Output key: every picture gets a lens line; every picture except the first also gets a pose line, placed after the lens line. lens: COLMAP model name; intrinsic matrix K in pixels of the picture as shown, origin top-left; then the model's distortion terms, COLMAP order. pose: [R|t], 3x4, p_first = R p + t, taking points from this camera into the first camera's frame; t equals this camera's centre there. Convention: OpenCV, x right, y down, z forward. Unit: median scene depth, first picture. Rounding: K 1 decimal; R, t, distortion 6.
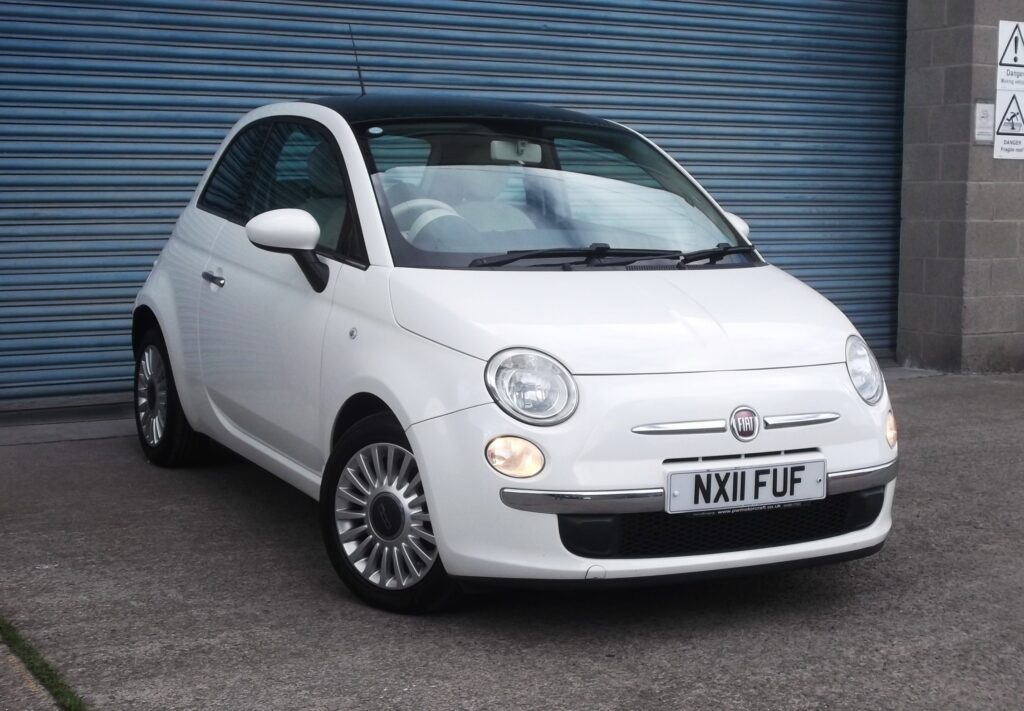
lens RADIAL K [[1496.0, 0, 520.5], [0, 1496.0, 355.6], [0, 0, 1]] dist [-0.021799, 0.000000]
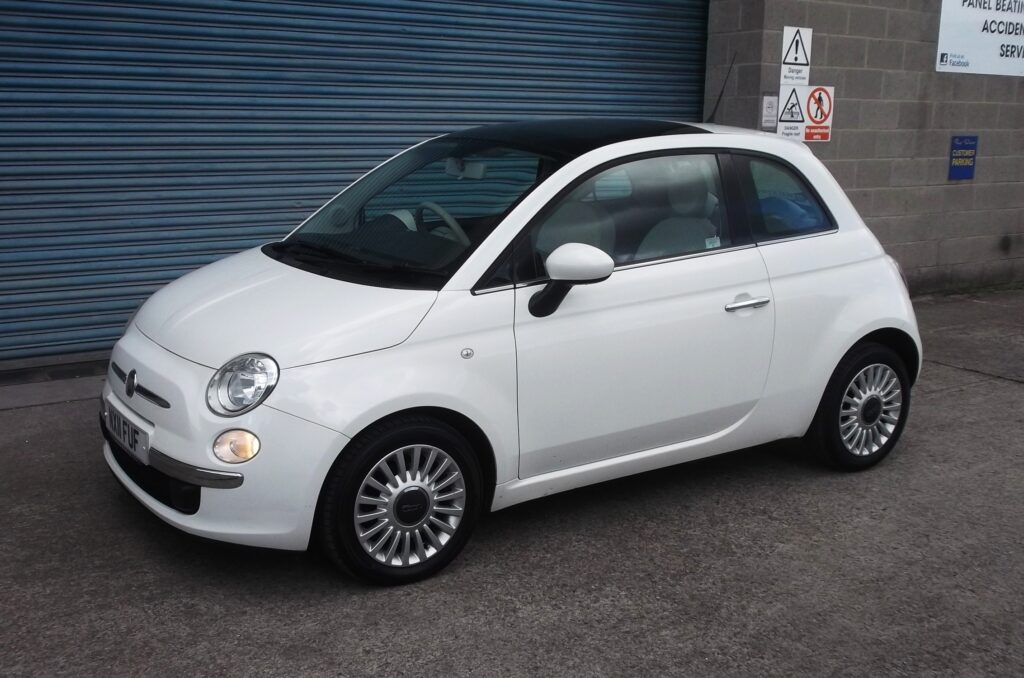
lens RADIAL K [[1038.3, 0, 492.8], [0, 1038.3, 344.5], [0, 0, 1]] dist [0.001593, 0.000000]
pose [[0.998172, -0.008459, 0.059835, 0.032939], [0.002771, 0.995519, 0.094517, -0.048639], [-0.060367, -0.094179, 0.993723, 0.154277]]
